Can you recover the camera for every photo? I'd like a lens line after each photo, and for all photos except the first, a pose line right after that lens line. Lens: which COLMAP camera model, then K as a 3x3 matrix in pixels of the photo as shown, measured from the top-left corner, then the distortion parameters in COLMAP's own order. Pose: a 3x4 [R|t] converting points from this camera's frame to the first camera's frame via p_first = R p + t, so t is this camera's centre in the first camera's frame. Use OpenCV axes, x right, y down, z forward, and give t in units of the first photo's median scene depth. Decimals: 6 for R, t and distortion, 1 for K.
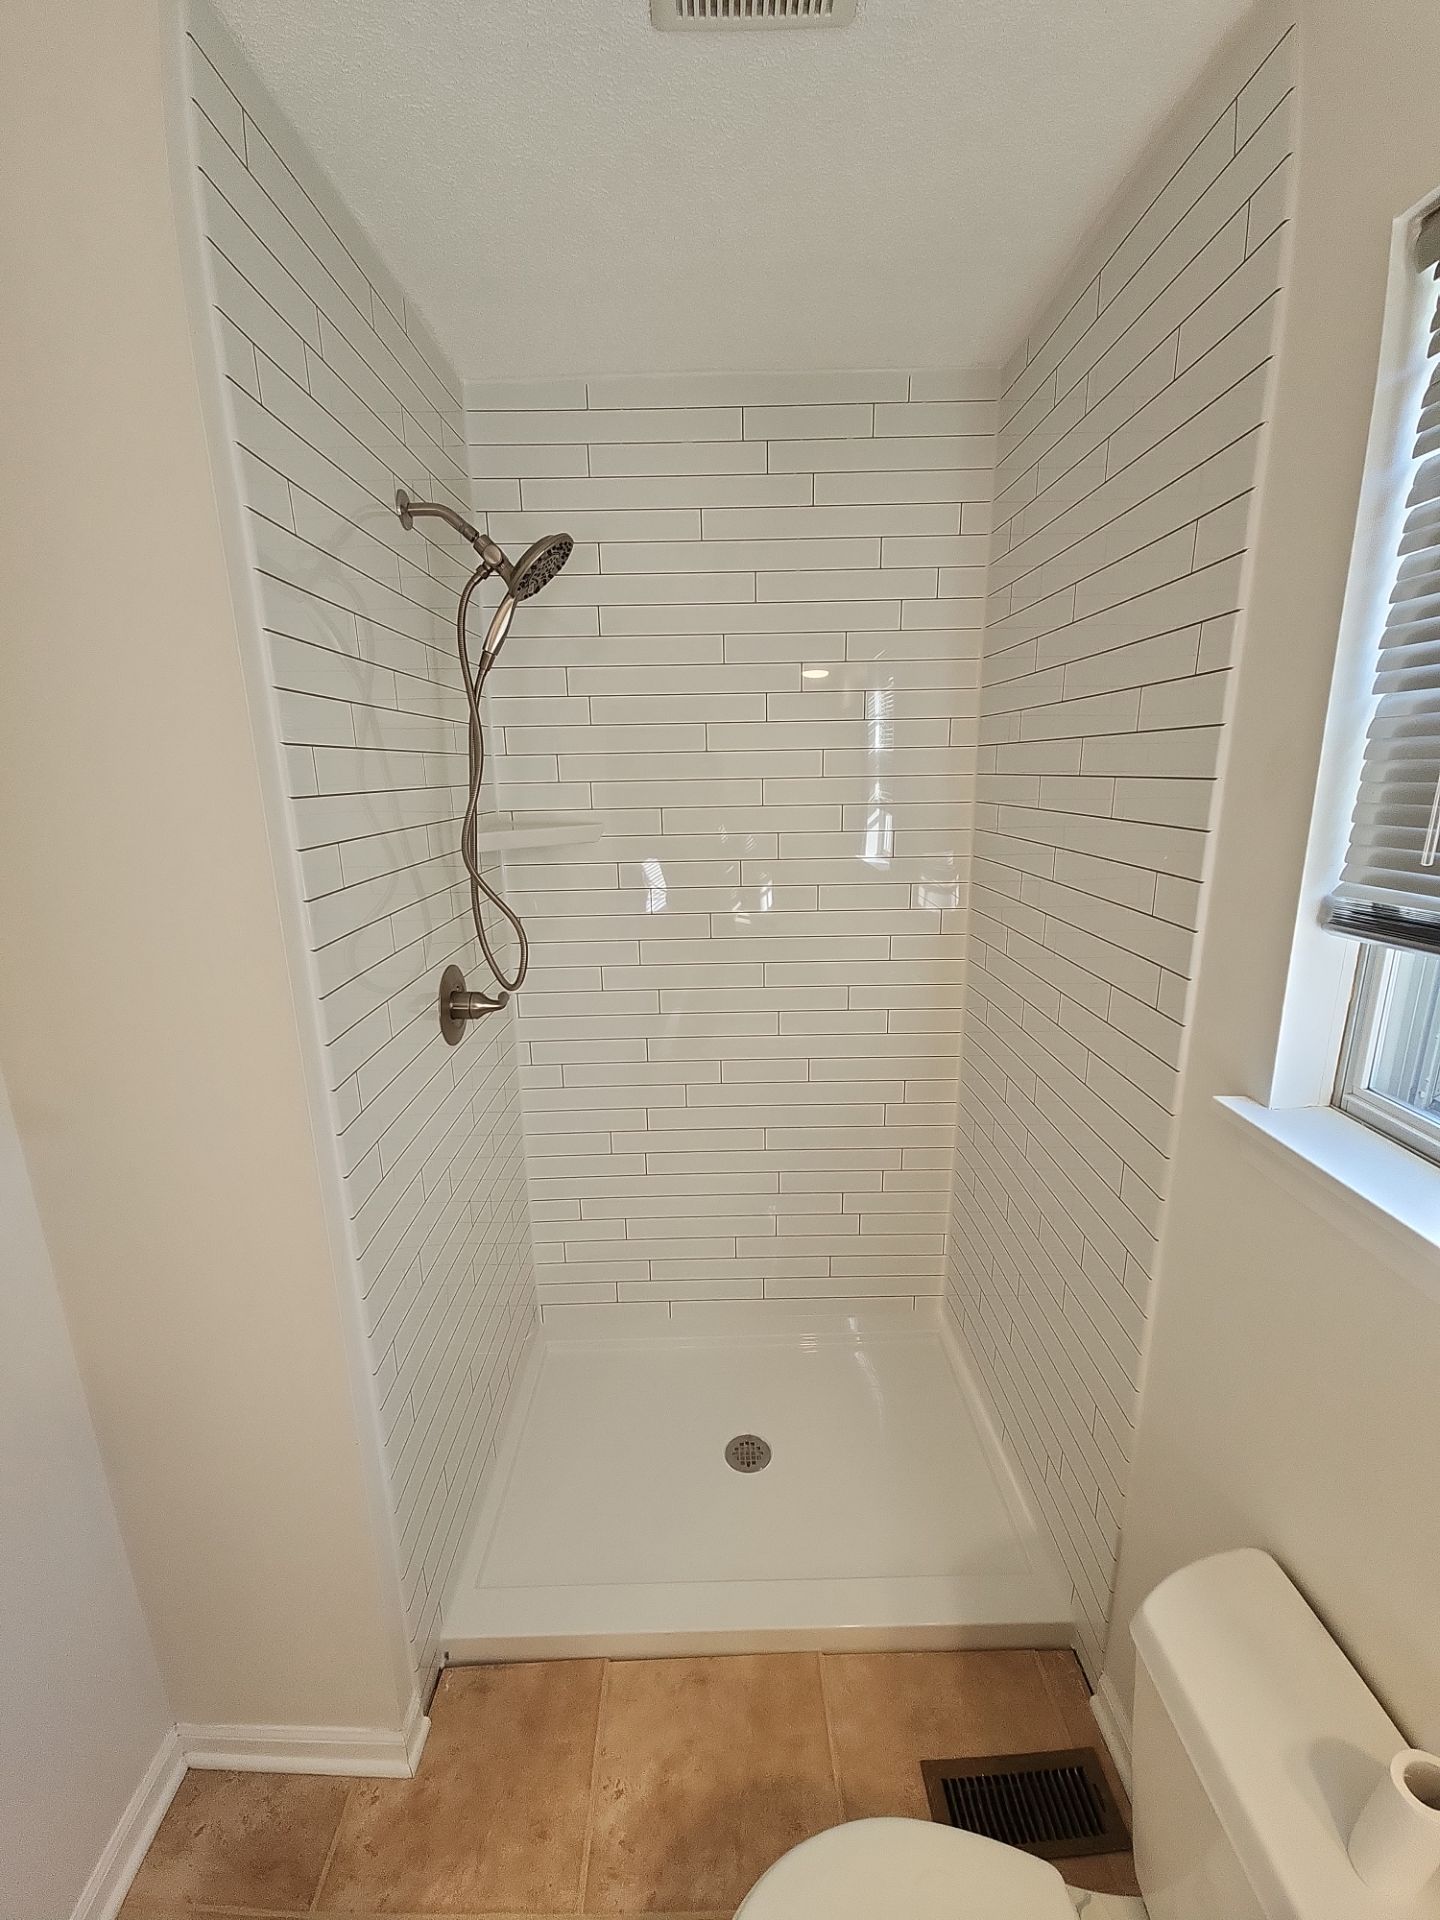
lens RADIAL K [[774.9, 0, 720.0], [0, 774.9, 960.0], [0, 0, 1]] dist [0.027774, -0.021293]
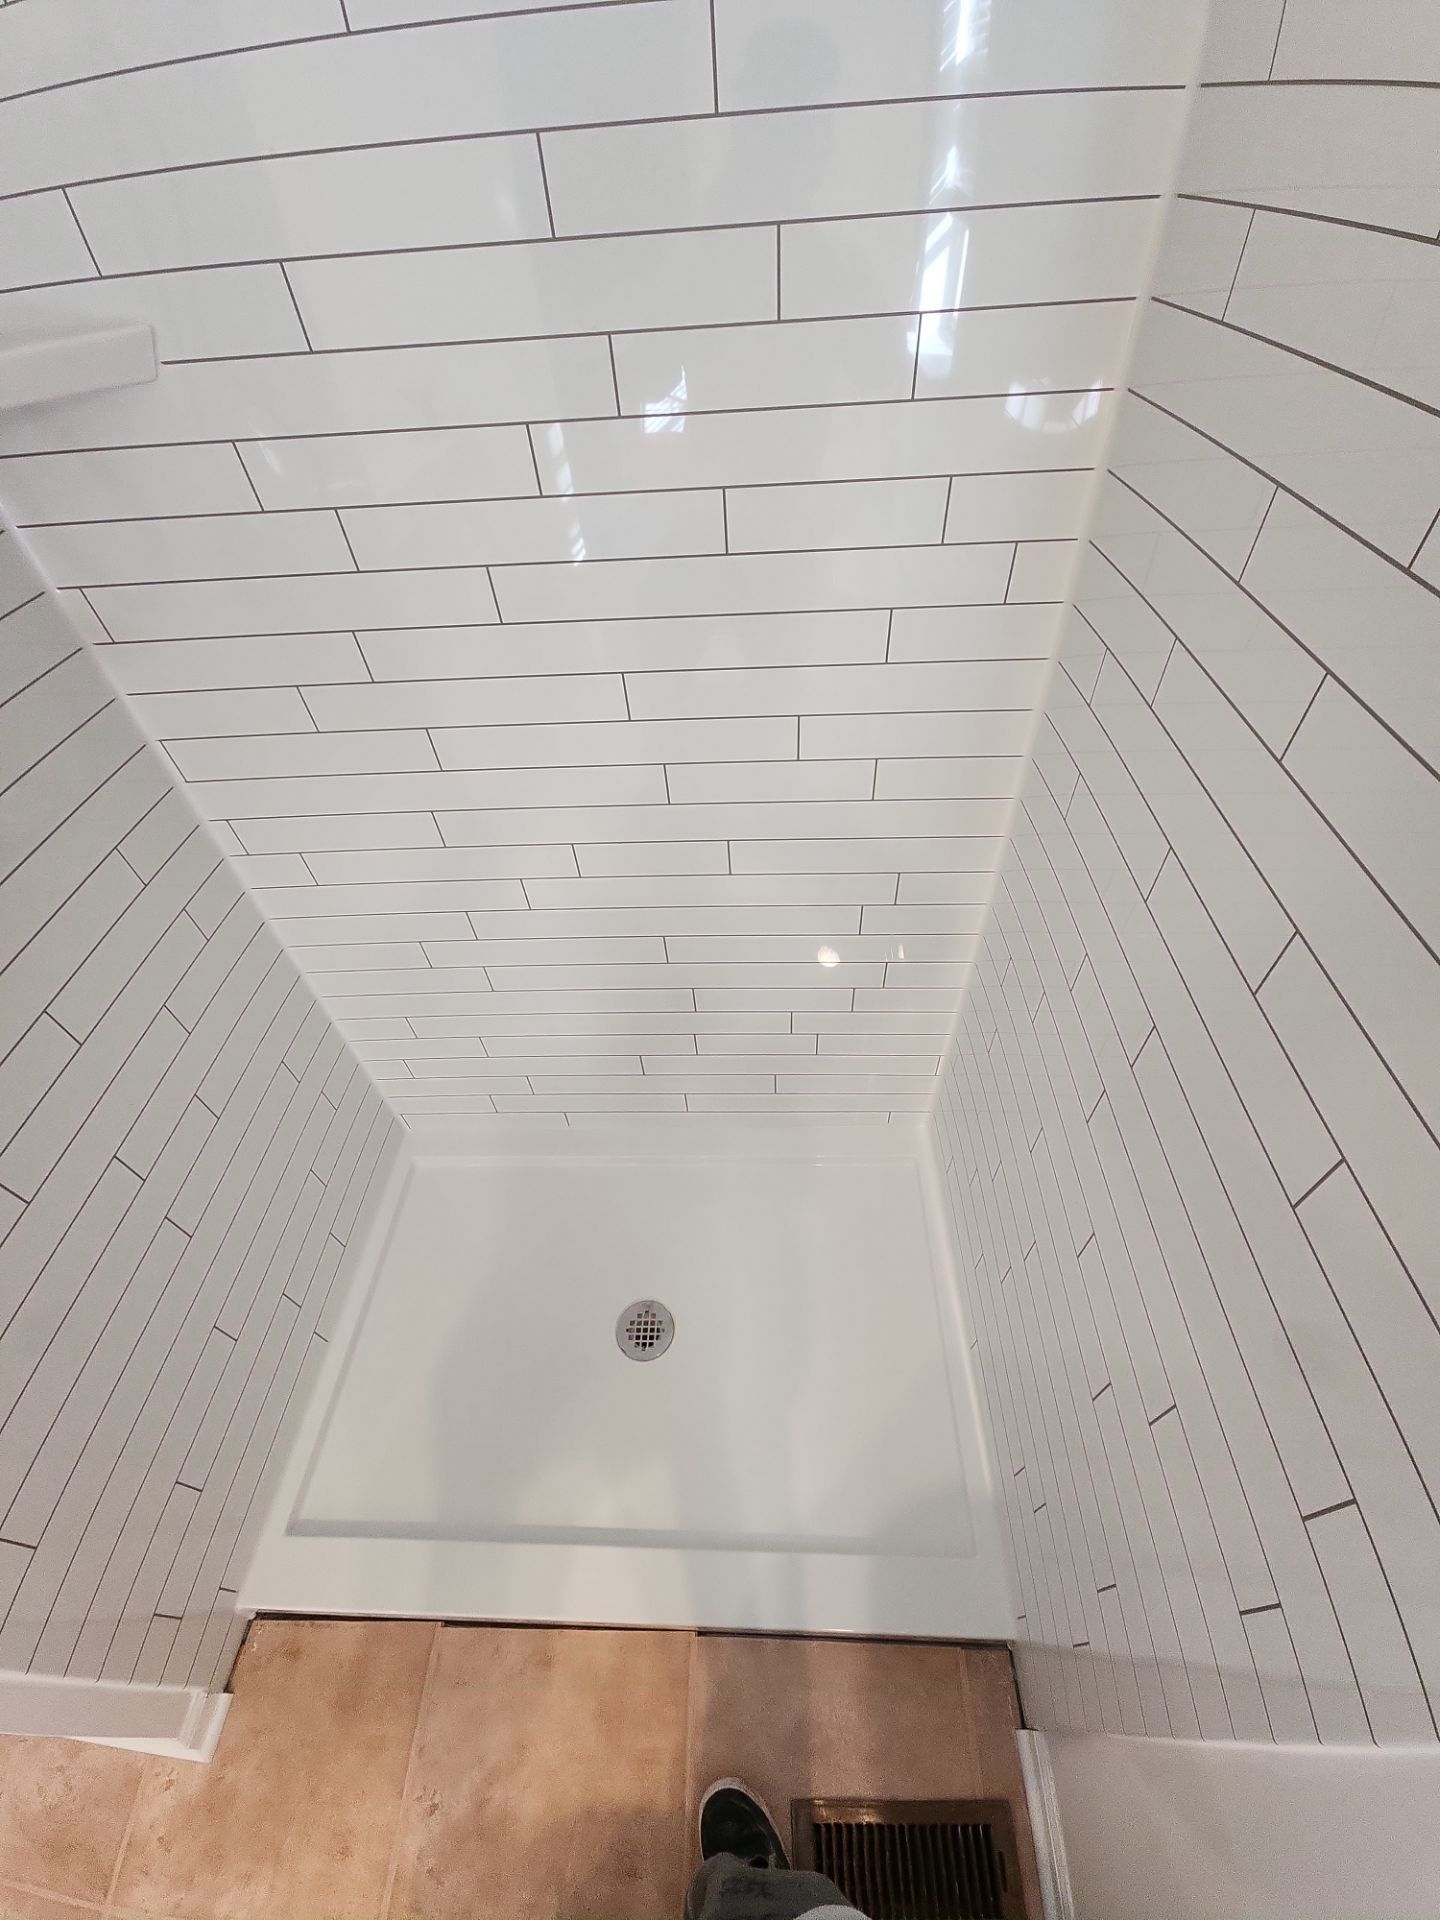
lens RADIAL K [[774.9, 0, 720.0], [0, 774.9, 960.0], [0, 0, 1]] dist [0.027774, -0.021293]
pose [[0.998481, 0.003480, -0.054982, 0.227305], [0.026715, 0.842237, 0.538445, -0.165270], [0.048181, -0.539096, 0.840865, 0.795345]]
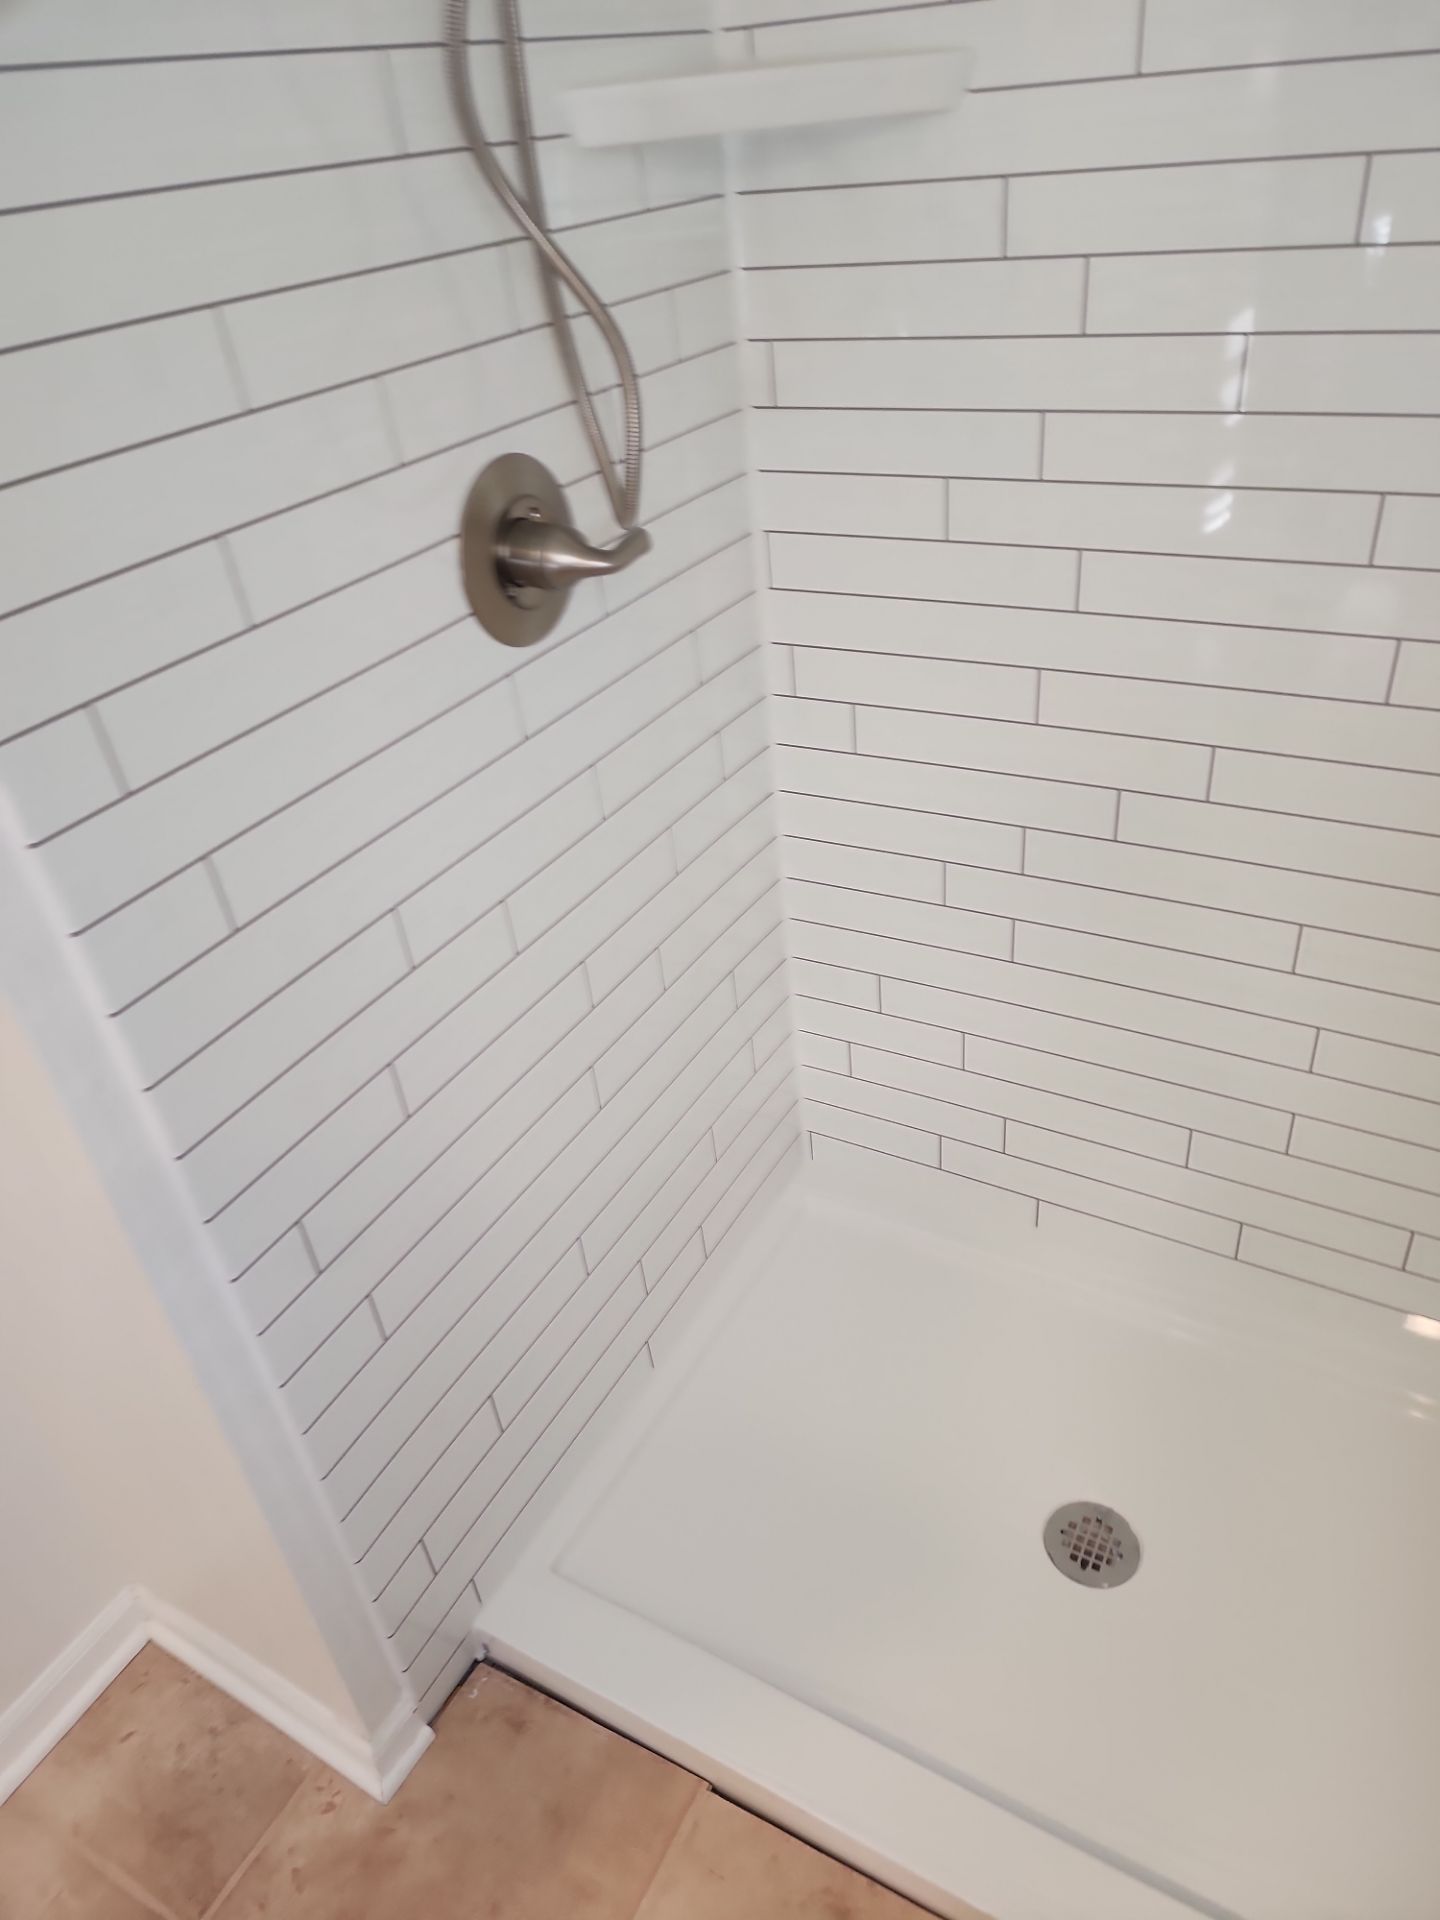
lens RADIAL K [[1296.4, 0, 744.8], [0, 1296.4, 981.6], [0, 0, 1]] dist [0.076160, -0.072345]
pose [[0.868457, 0.234342, -0.436883, 0.185772], [-0.050061, 0.918179, 0.392991, -0.020225], [0.493231, -0.319425, 0.809130, 0.484267]]
